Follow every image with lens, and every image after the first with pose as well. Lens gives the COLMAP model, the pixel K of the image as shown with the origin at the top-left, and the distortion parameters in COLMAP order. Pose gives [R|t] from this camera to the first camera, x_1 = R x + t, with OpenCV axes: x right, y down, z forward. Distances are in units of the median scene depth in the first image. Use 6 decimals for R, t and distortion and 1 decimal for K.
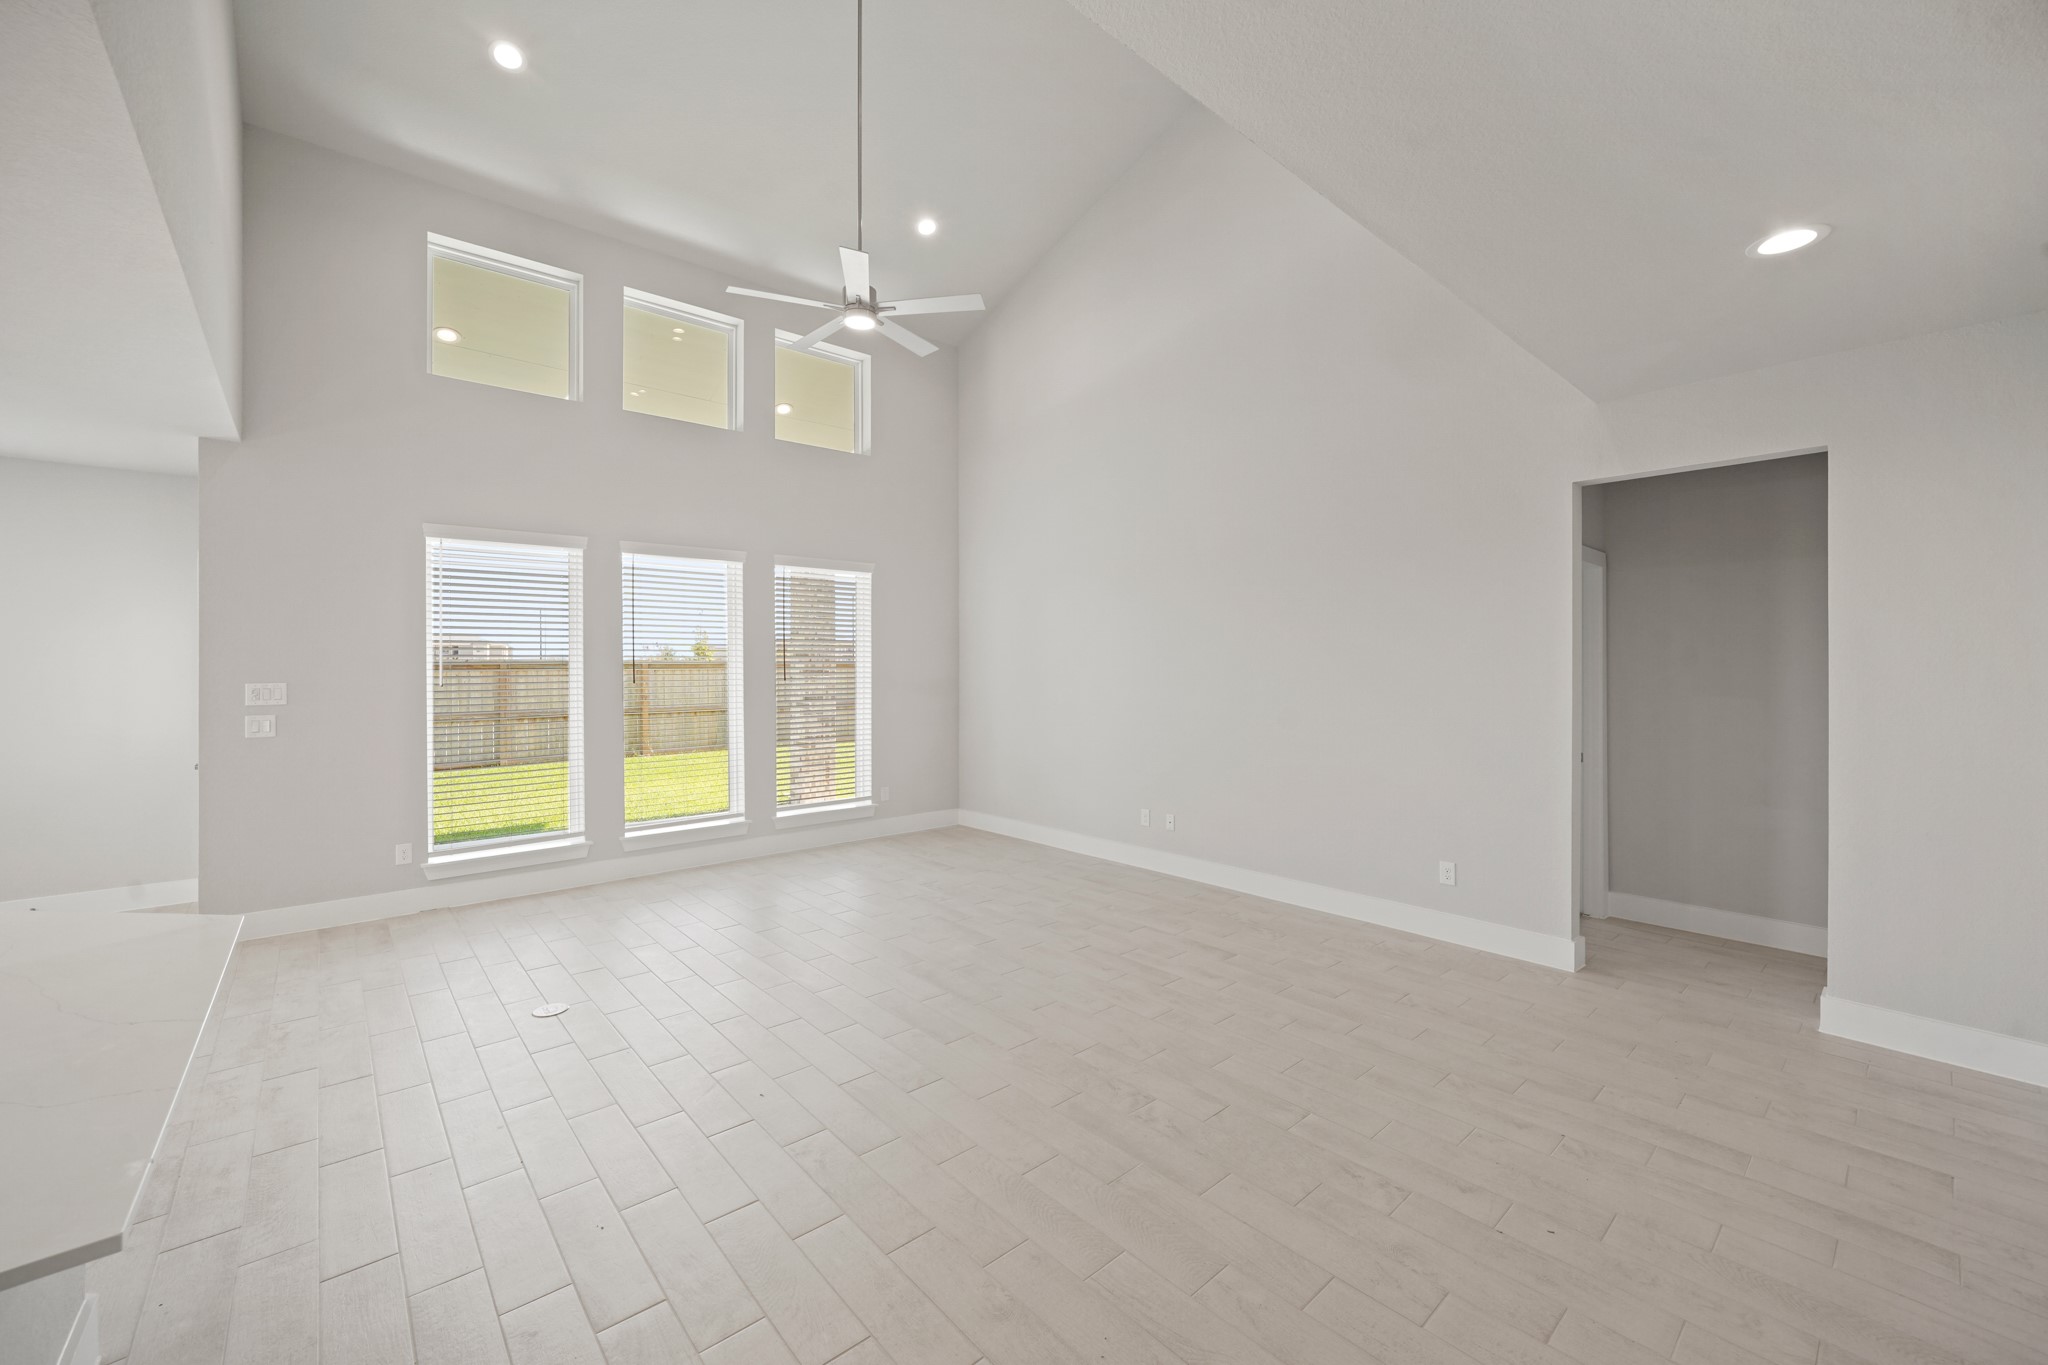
lens RADIAL K [[801.0, 0, 1024.0], [0, 801.0, 682.5], [0, 0, 1]] dist [-0.028131, 0.000064]
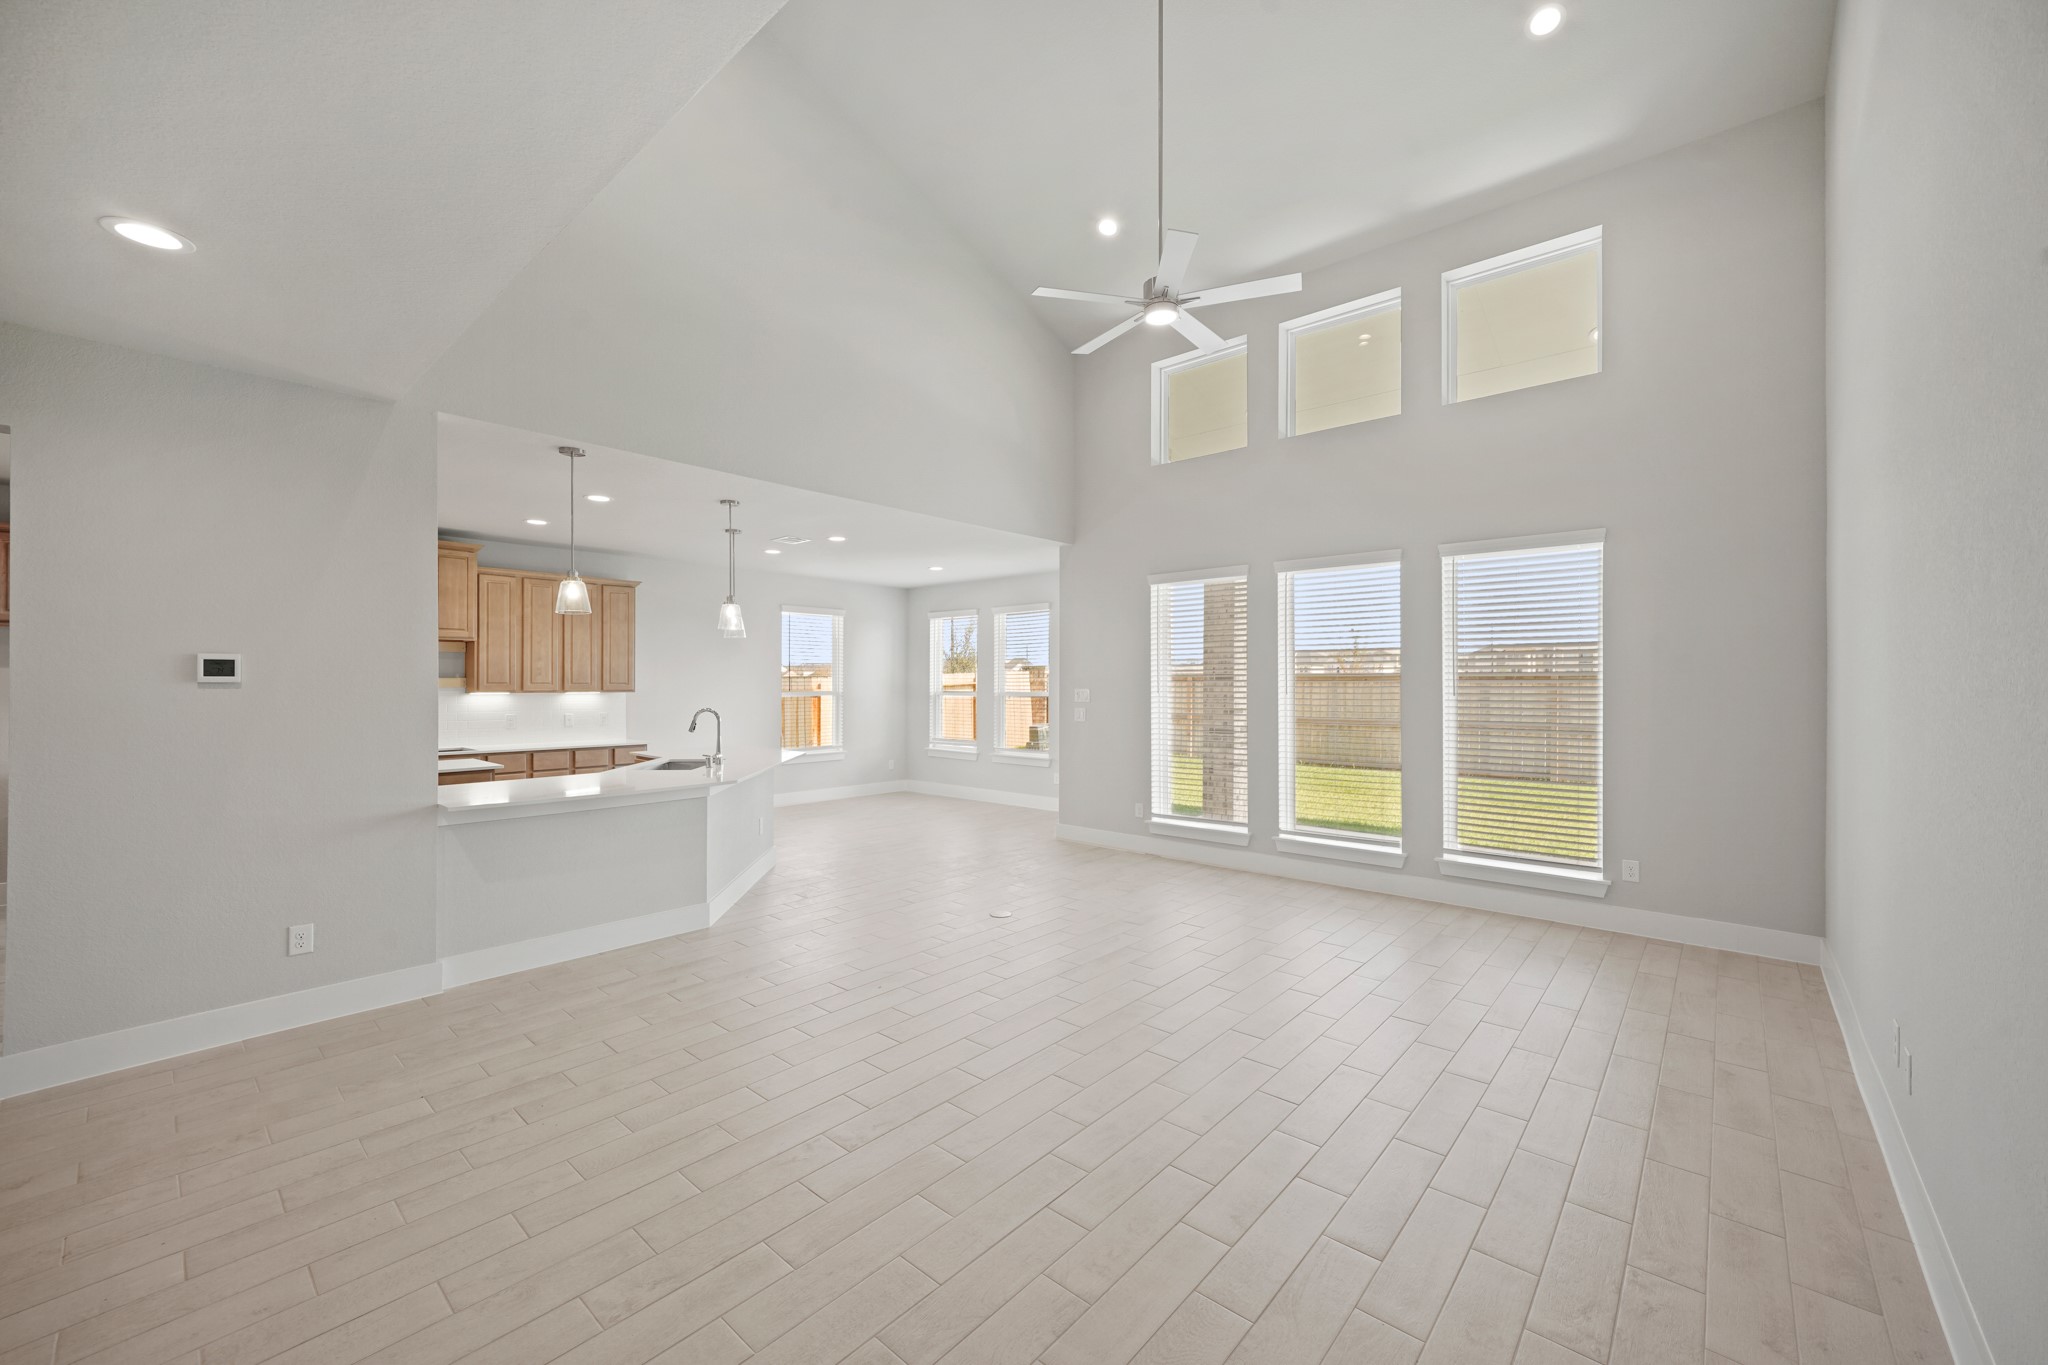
lens RADIAL K [[811.2, 0, 1013.1], [0, 811.2, 678.6], [0, 0, 1]] dist [0.009199, -0.000116]
pose [[0.107049, -0.000431, -0.994254, 0.458609], [-0.017696, 0.999841, -0.002338, -0.008877], [0.994096, 0.017845, 0.107025, 0.439109]]
